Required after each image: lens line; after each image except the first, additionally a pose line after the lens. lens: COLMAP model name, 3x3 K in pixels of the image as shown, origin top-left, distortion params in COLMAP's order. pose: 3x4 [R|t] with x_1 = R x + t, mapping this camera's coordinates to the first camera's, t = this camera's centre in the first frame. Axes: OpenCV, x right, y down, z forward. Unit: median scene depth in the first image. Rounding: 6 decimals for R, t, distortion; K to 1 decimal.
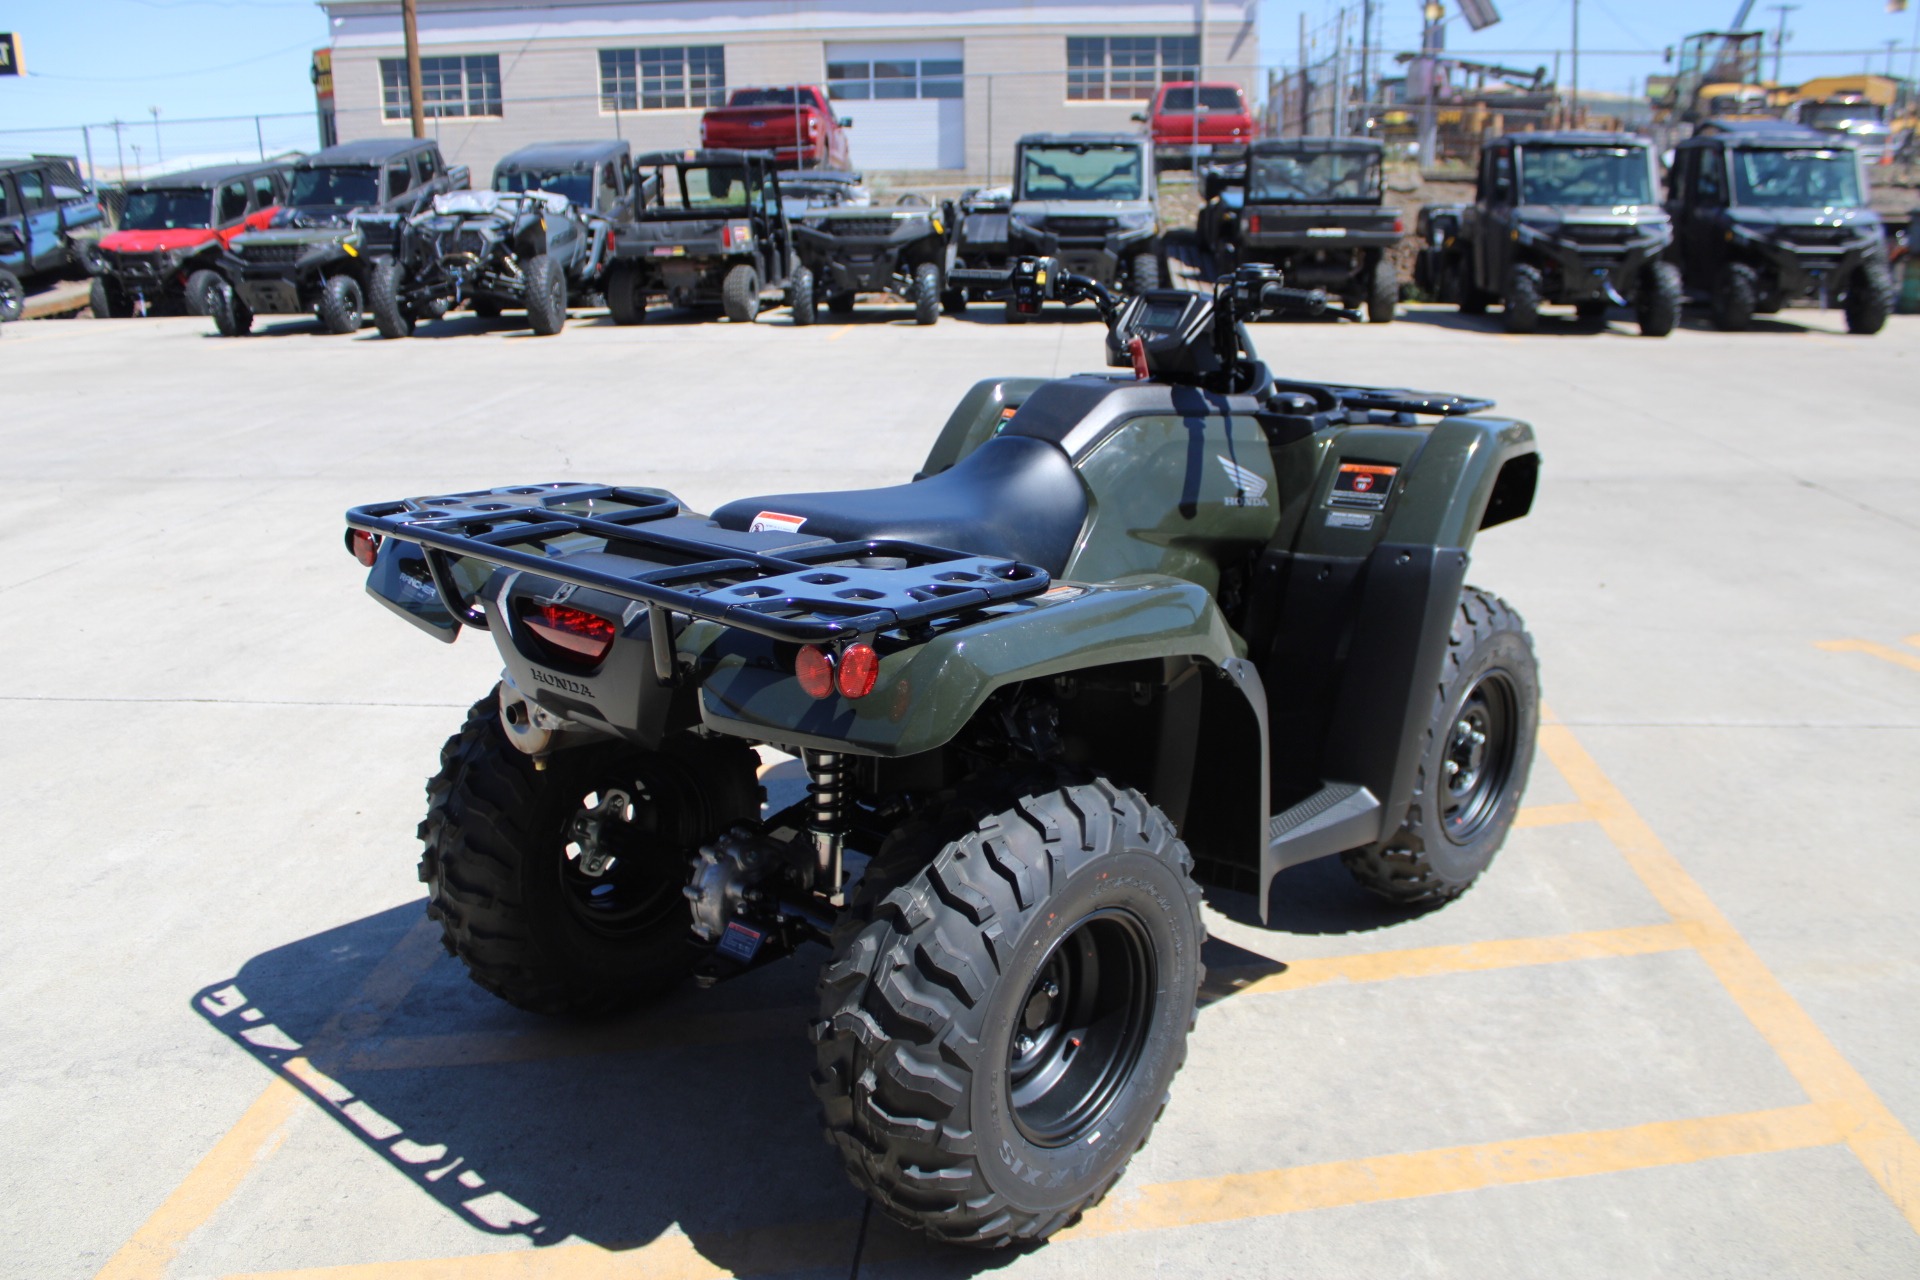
lens RADIAL K [[1613.1, 0, 969.3], [0, 1613.1, 658.0], [0, 0, 1]] dist [-0.155659, 0.141029]
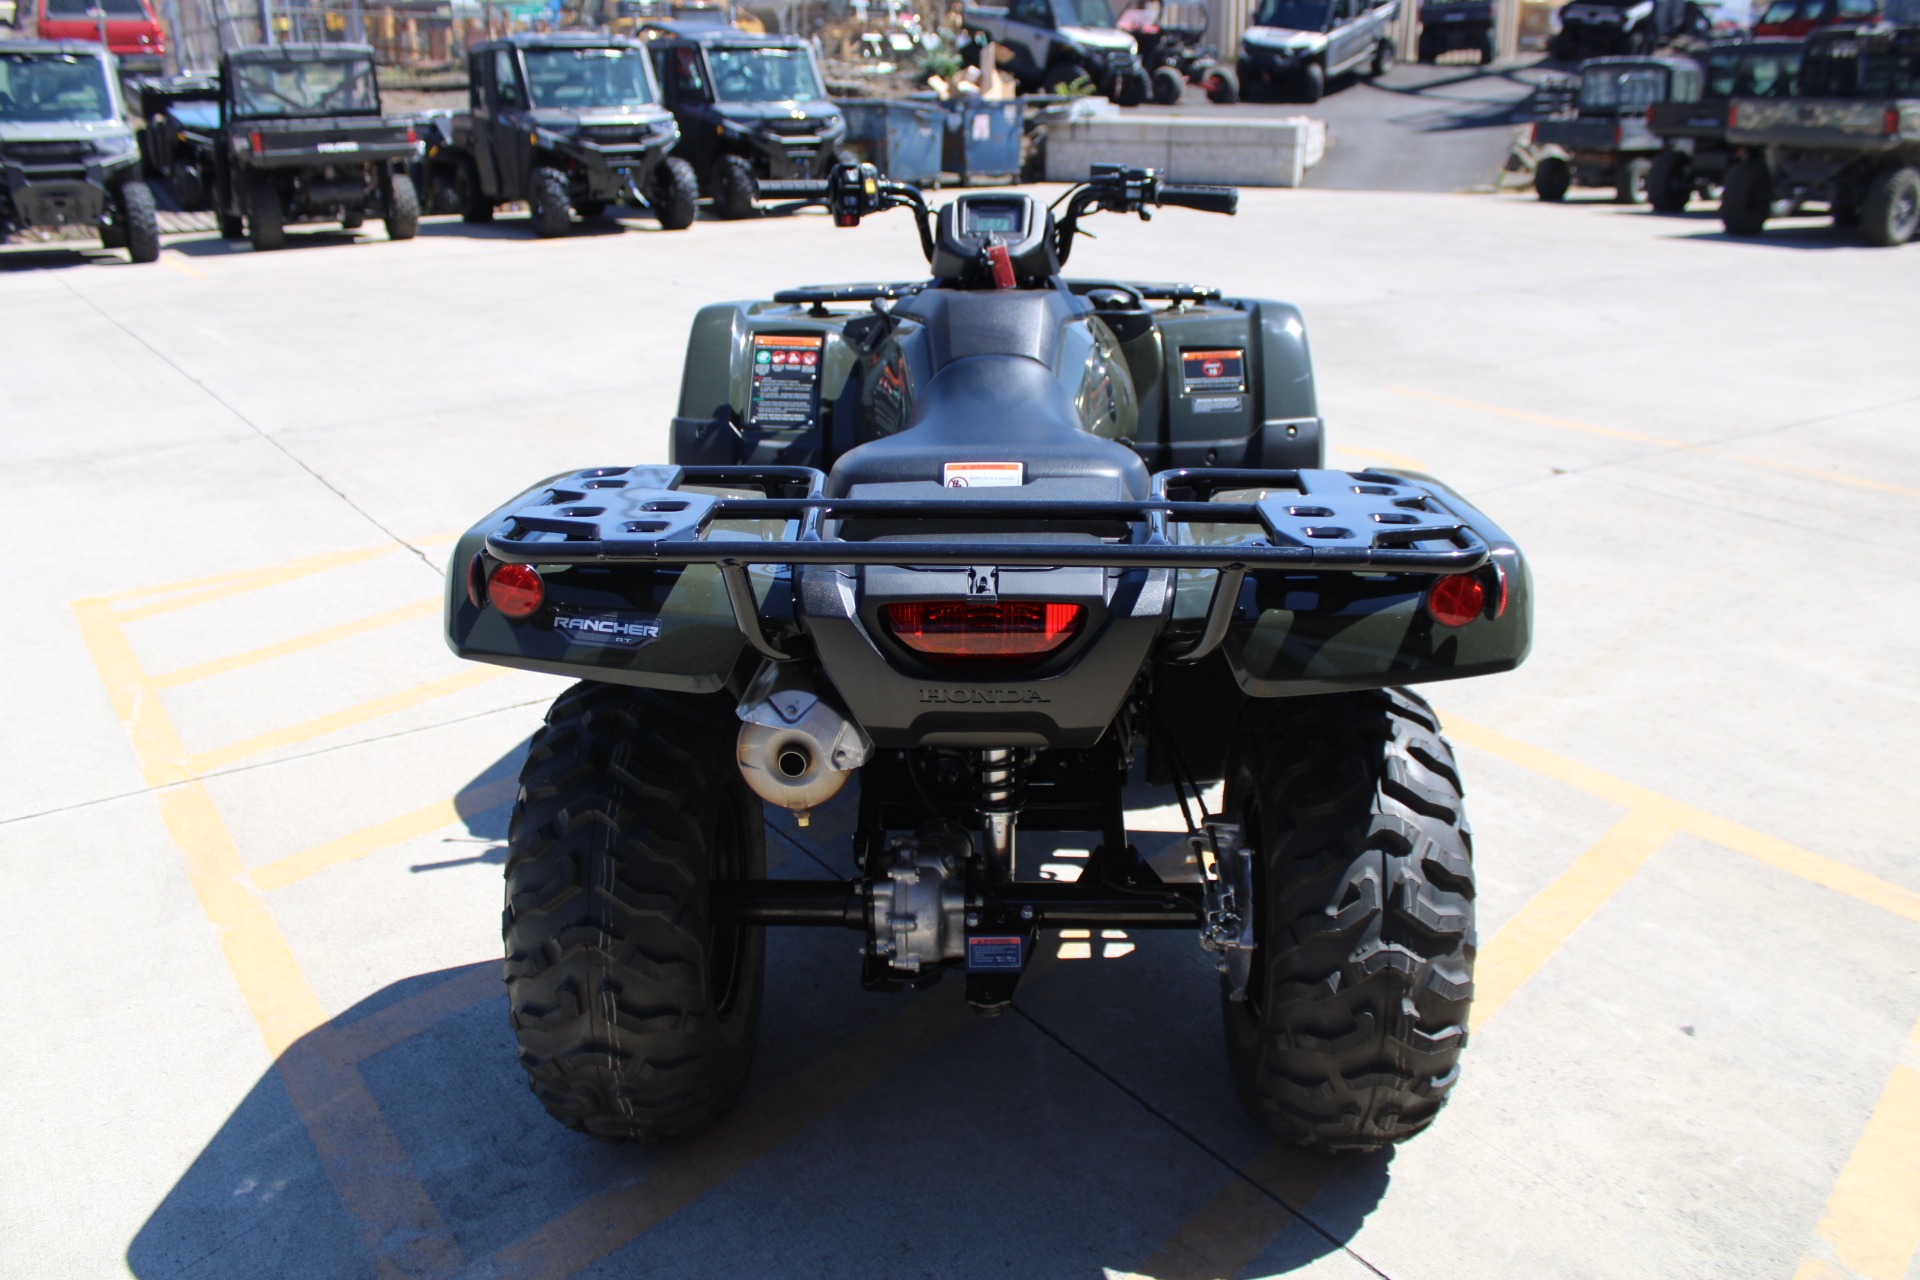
lens RADIAL K [[1613.1, 0, 958.3], [0, 1613.1, 643.5], [0, 0, 1]] dist [-0.155659, 0.141029]
pose [[0.774619, -0.205853, 0.597988, -0.105441], [0.178165, 0.978277, 0.105975, -0.014025], [-0.606813, 0.024450, 0.794468, 0.050337]]
